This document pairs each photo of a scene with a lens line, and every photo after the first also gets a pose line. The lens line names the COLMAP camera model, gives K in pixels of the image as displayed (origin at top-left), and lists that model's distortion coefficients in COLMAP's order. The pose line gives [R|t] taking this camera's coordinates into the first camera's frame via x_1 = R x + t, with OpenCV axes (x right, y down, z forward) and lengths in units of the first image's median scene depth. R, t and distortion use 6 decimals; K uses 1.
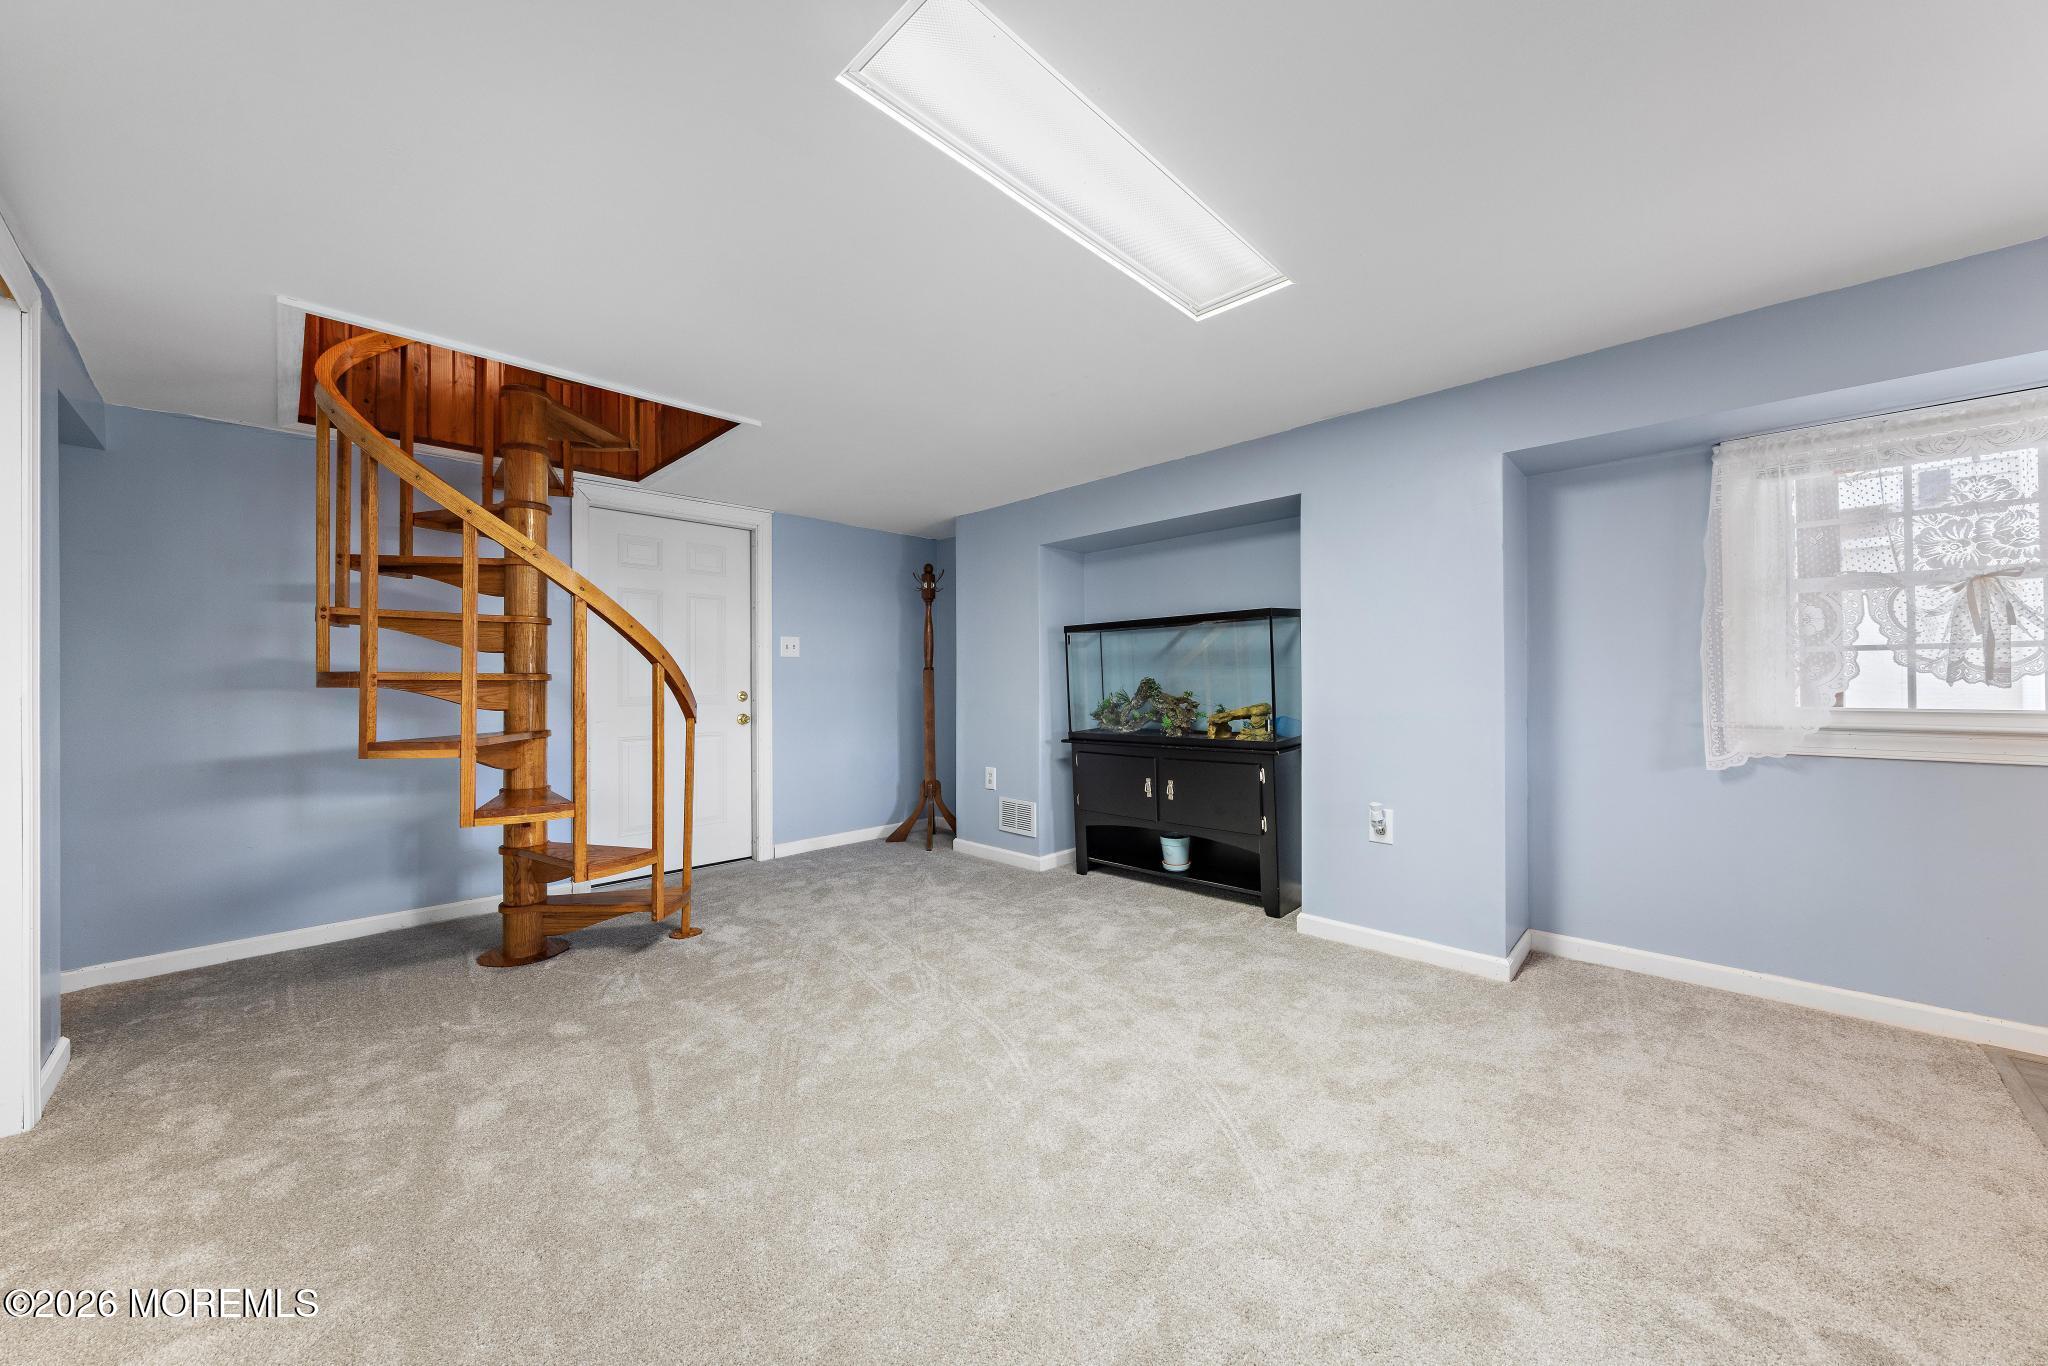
lens RADIAL K [[747.7, 0, 1024.0], [0, 747.7, 683.0], [0, 0, 1]] dist [0.001038, 0.000135]
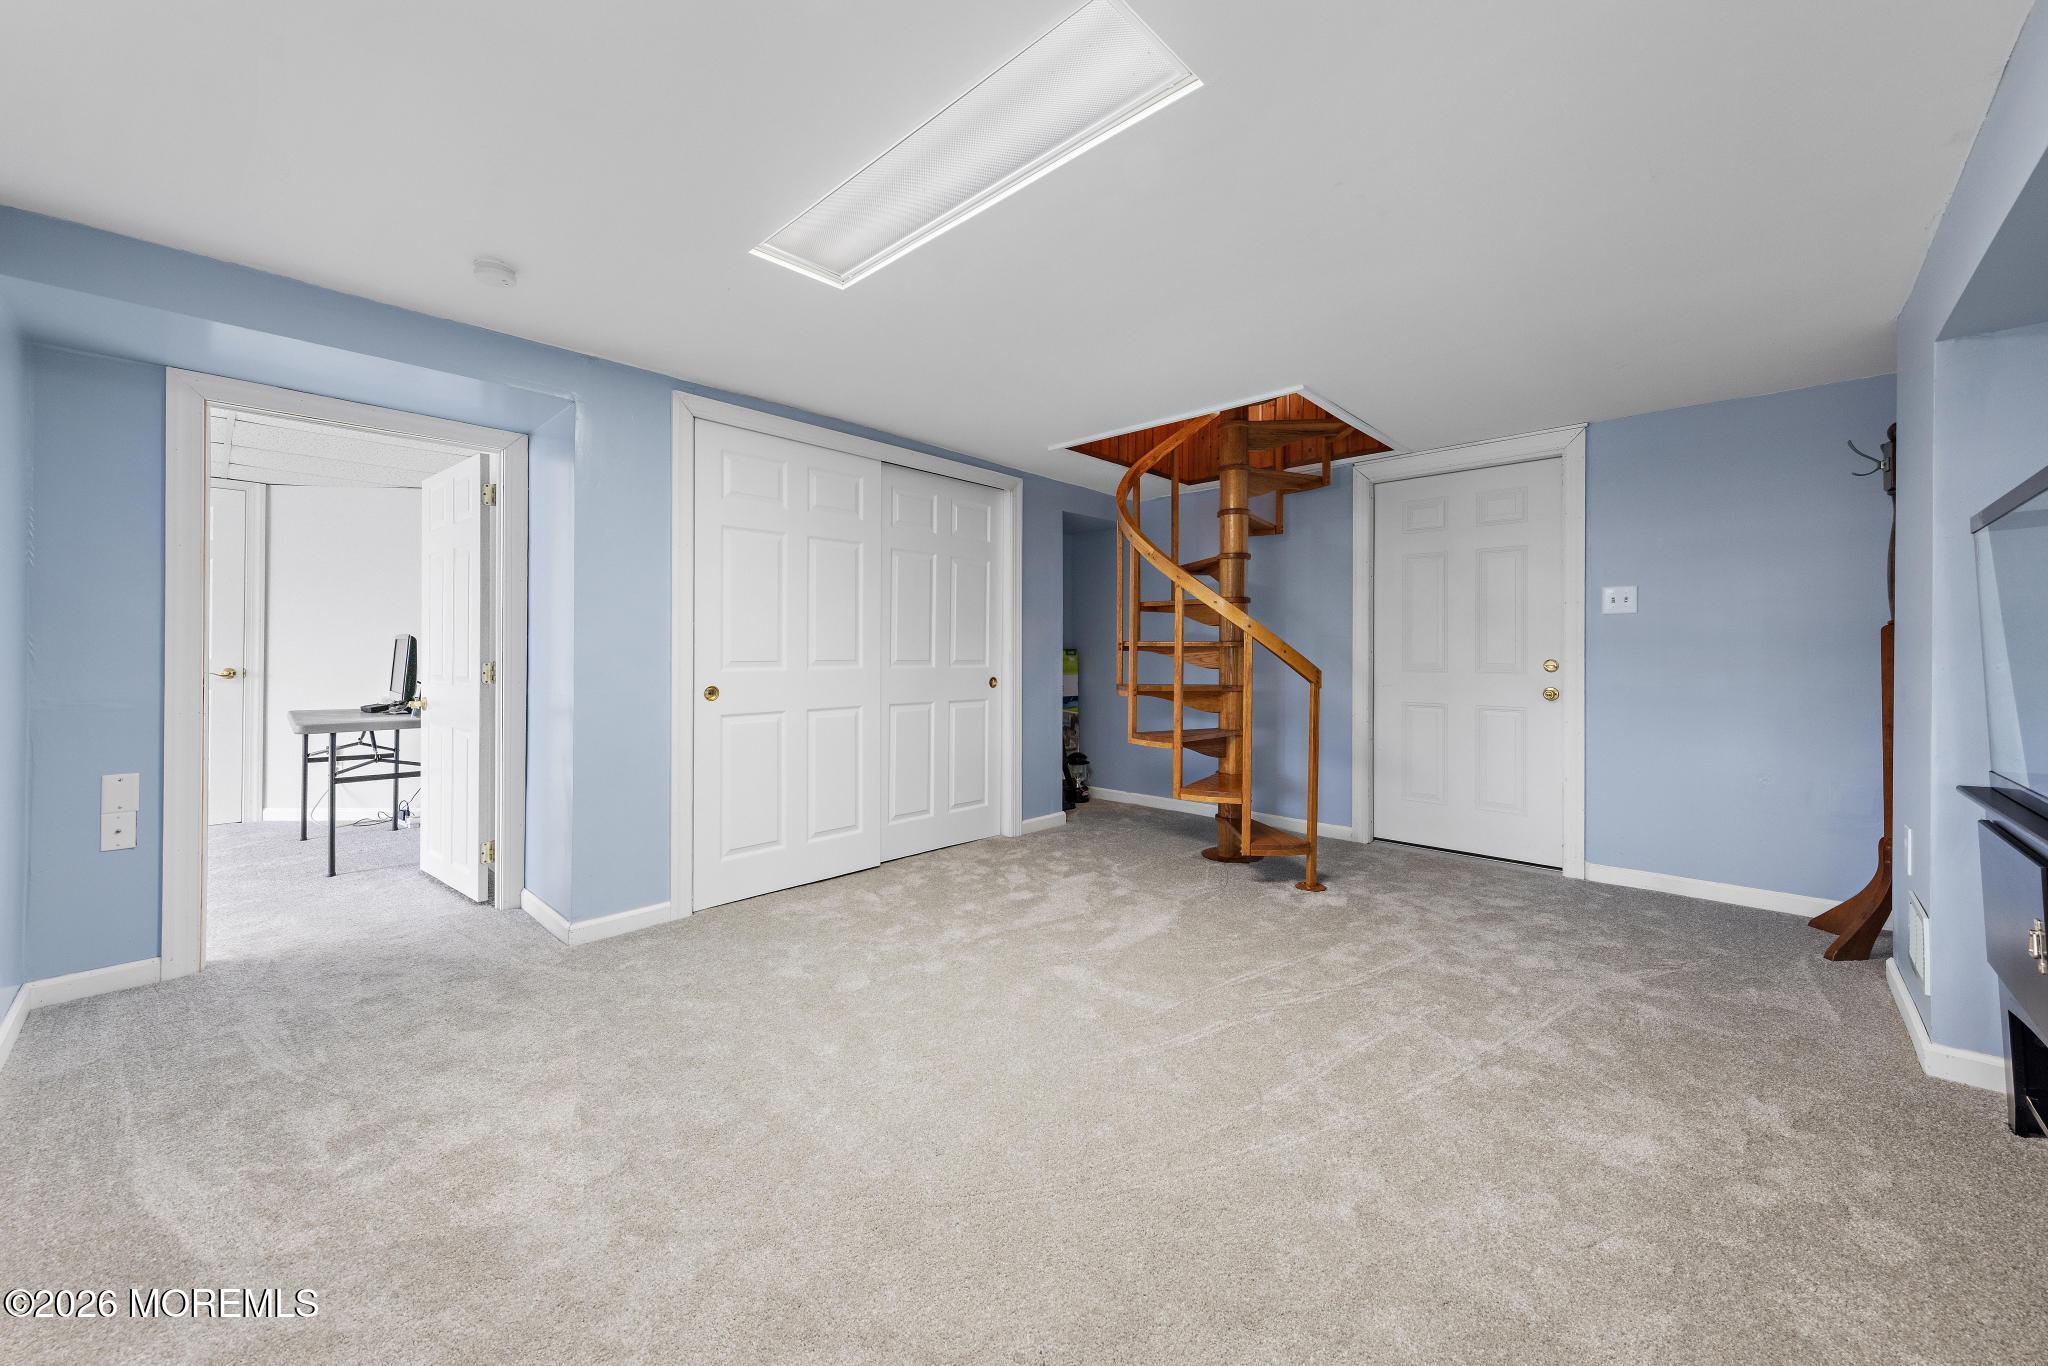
lens RADIAL K [[747.7, 0, 1024.0], [0, 747.7, 683.0], [0, 0, 1]] dist [0.001038, 0.000135]
pose [[0.011144, 0.044255, -0.998958, 0.539173], [-0.006400, 0.999003, 0.044186, 0.005086], [0.999917, 0.005901, 0.011416, 0.547221]]
